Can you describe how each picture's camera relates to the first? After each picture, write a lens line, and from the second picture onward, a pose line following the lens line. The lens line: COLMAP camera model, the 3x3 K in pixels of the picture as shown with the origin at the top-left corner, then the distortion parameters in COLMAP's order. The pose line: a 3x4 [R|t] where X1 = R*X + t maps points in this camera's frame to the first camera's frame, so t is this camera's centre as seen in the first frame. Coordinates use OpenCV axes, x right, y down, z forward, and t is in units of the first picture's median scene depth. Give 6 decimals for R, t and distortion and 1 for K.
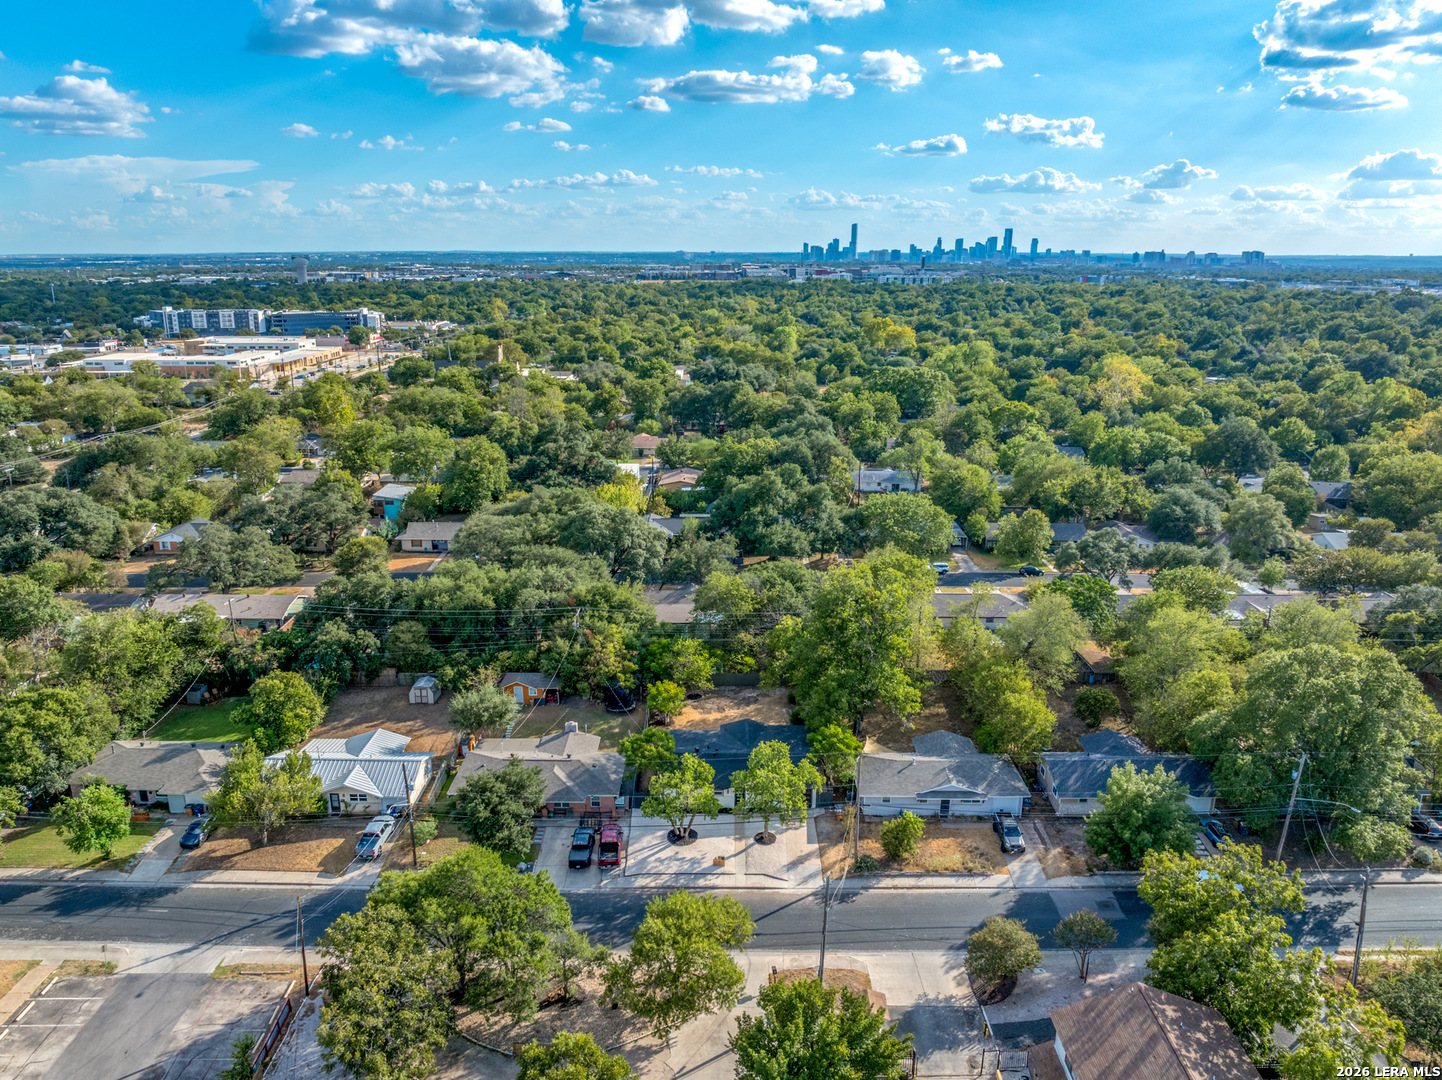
lens RADIAL K [[1018.3, 0, 721.0], [0, 1018.3, 540.0], [0, 0, 1]] dist [-0.053399, 0.022624]
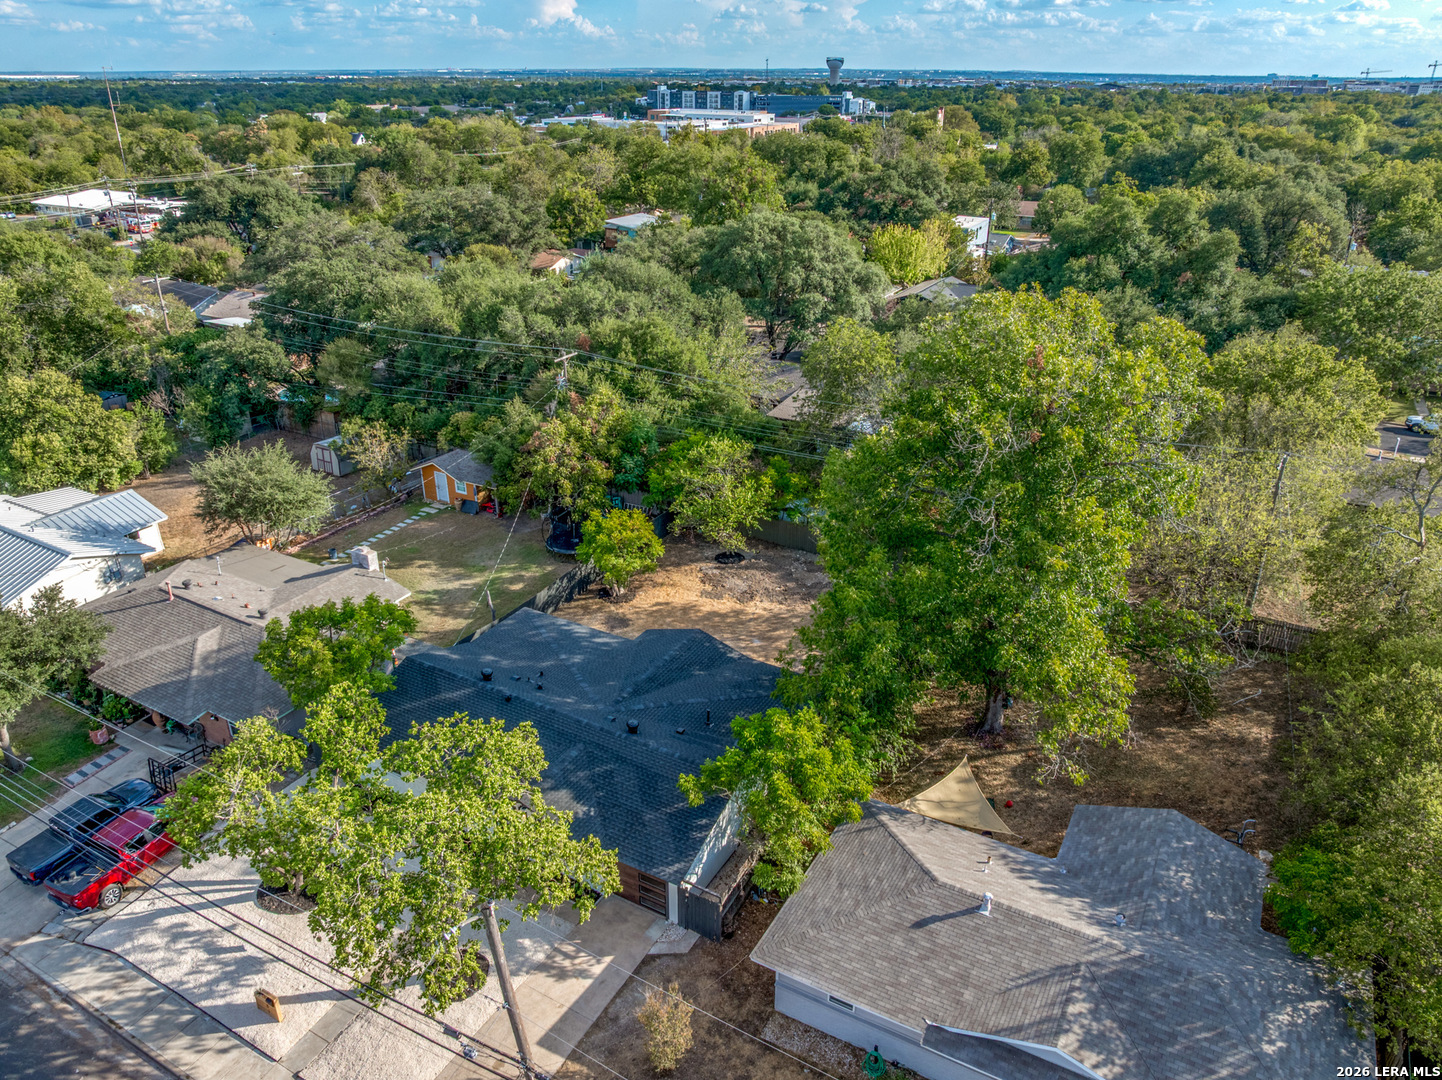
lens RADIAL K [[1014.2, 0, 721.0], [0, 1014.2, 540.0], [0, 0, 1]] dist [-0.036744, -0.004348]
pose [[0.873836, 0.206149, -0.440356, 0.074908], [-0.133908, 0.972682, 0.189627, 0.021491], [0.467418, -0.106736, 0.877570, 0.230557]]
